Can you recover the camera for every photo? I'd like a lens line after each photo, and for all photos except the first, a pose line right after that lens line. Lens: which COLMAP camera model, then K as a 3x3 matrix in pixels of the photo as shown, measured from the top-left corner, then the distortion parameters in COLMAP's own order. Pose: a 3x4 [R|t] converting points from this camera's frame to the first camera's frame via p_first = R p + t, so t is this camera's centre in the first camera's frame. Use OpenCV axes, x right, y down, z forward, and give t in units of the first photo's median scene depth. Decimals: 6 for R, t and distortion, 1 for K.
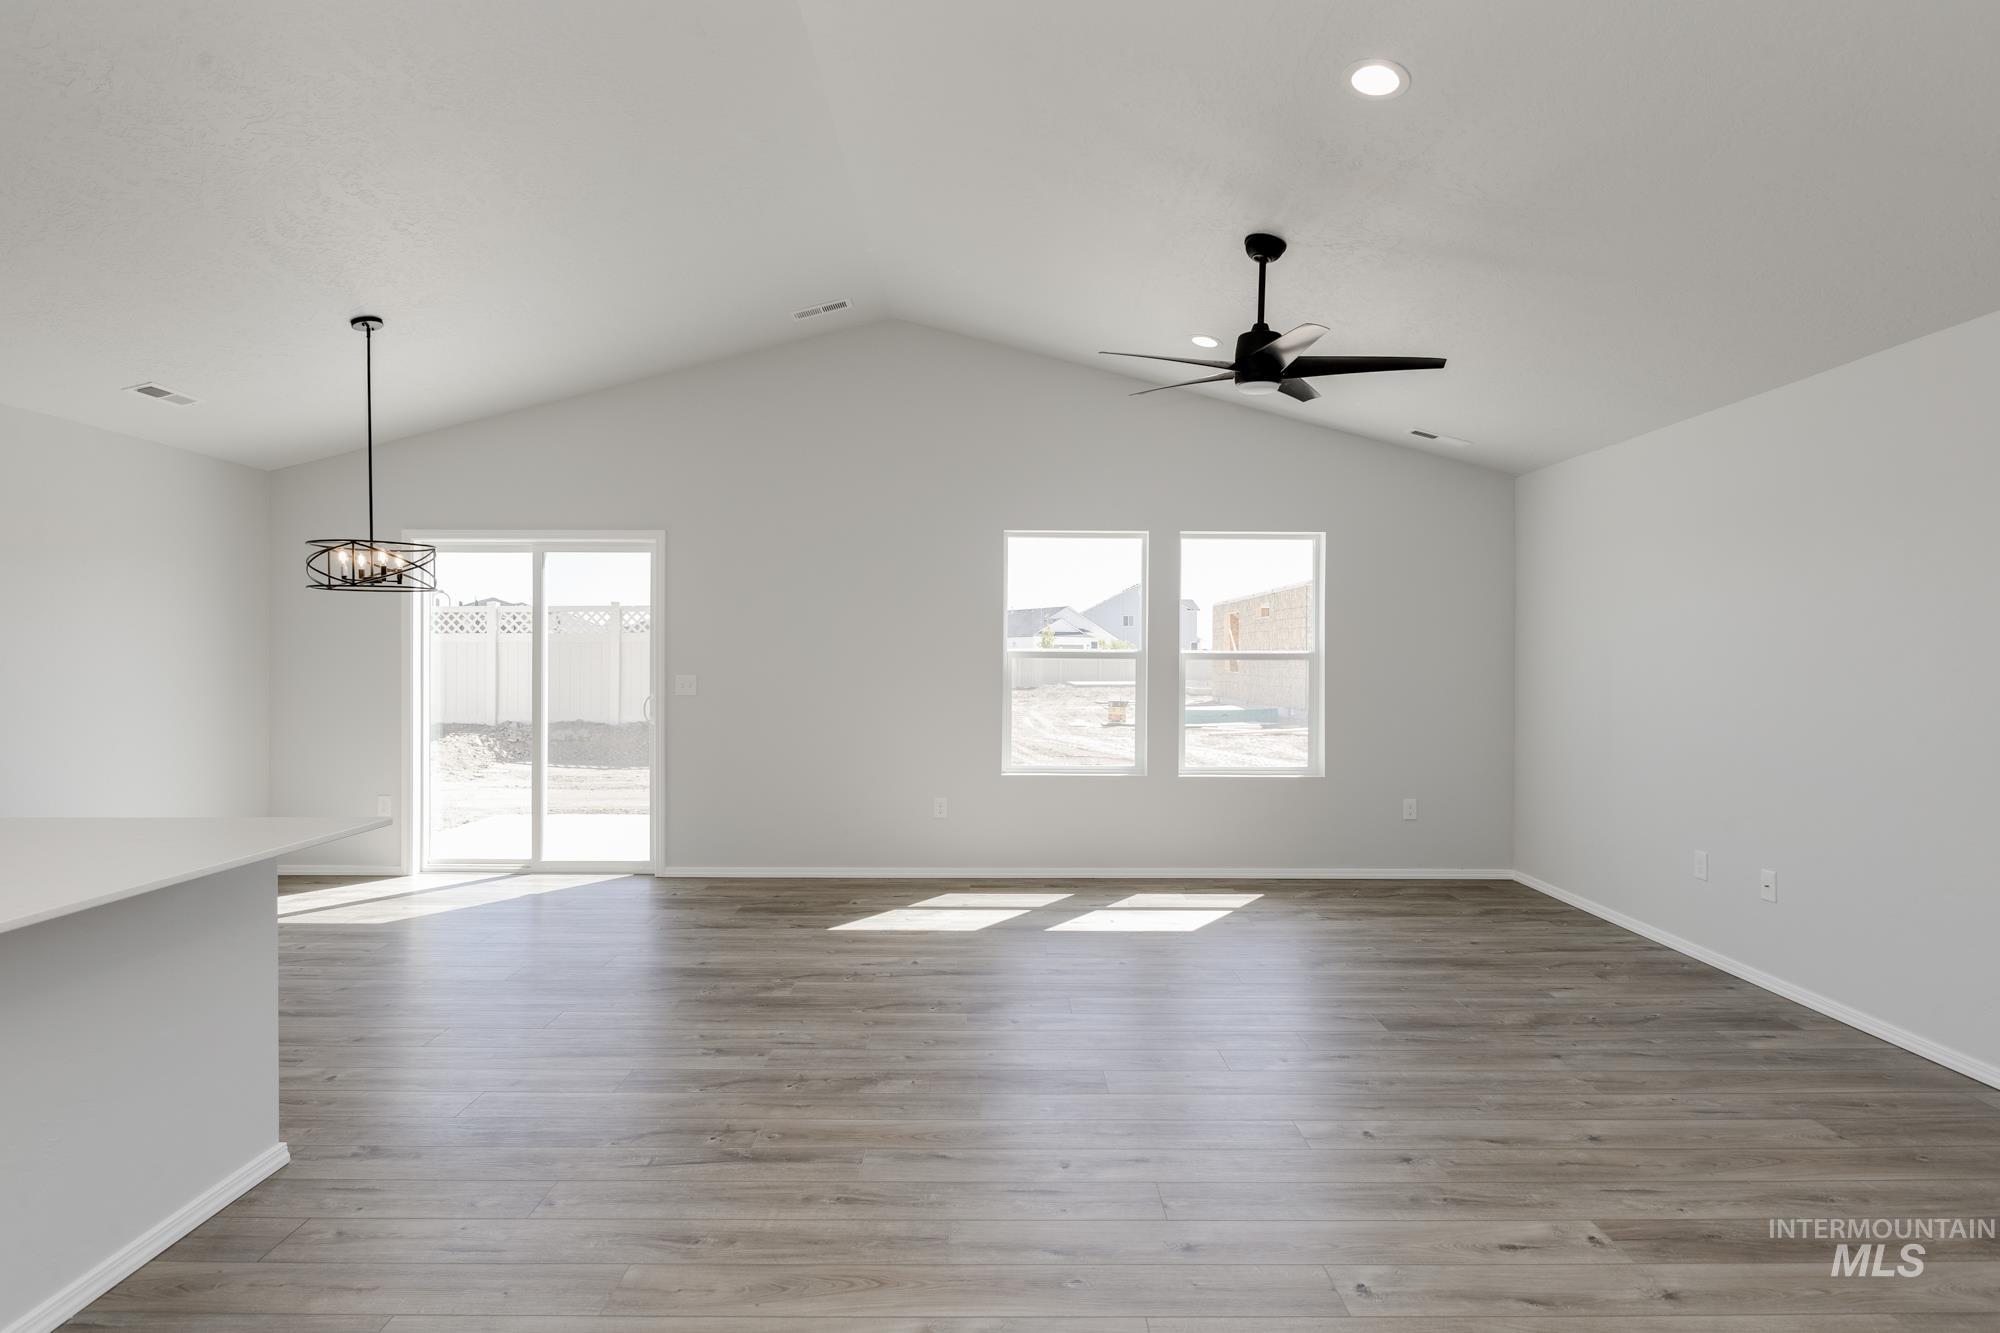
lens RADIAL K [[1043.4, 0, 985.7], [0, 1043.4, 675.2], [0, 0, 1]] dist [-0.004448, -0.003180]
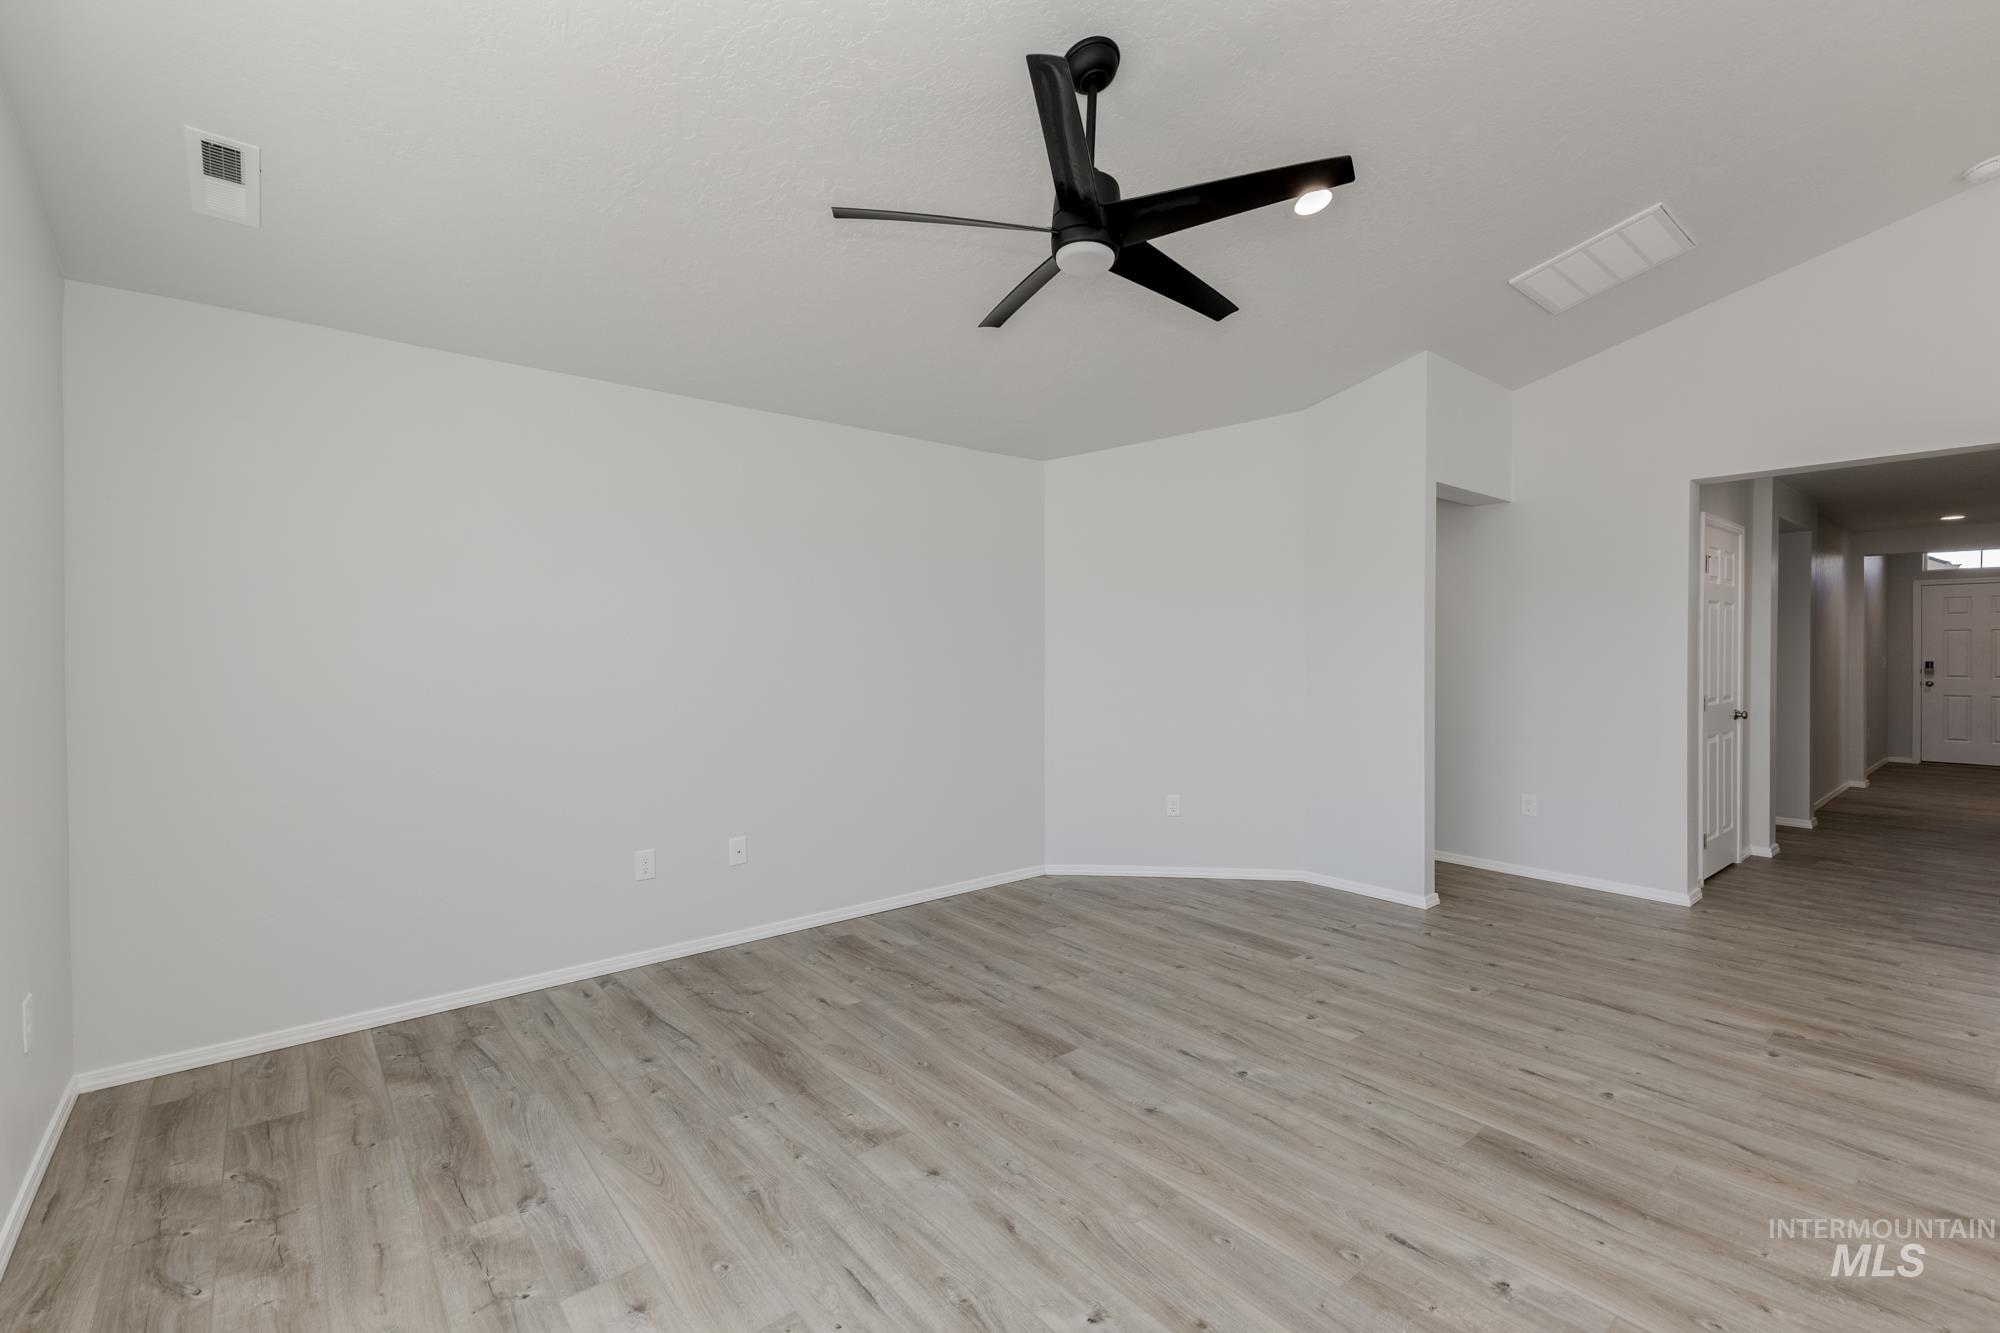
lens RADIAL K [[868.2, 0, 1004.3], [0, 868.2, 647.7], [0, 0, 1]] dist [0.013431, -0.003402]
pose [[-0.649150, -0.001212, 0.760659, -0.125933], [0.011170, 0.999876, 0.011126, -0.021246], [-0.760578, 0.015719, -0.649056, 1.195478]]
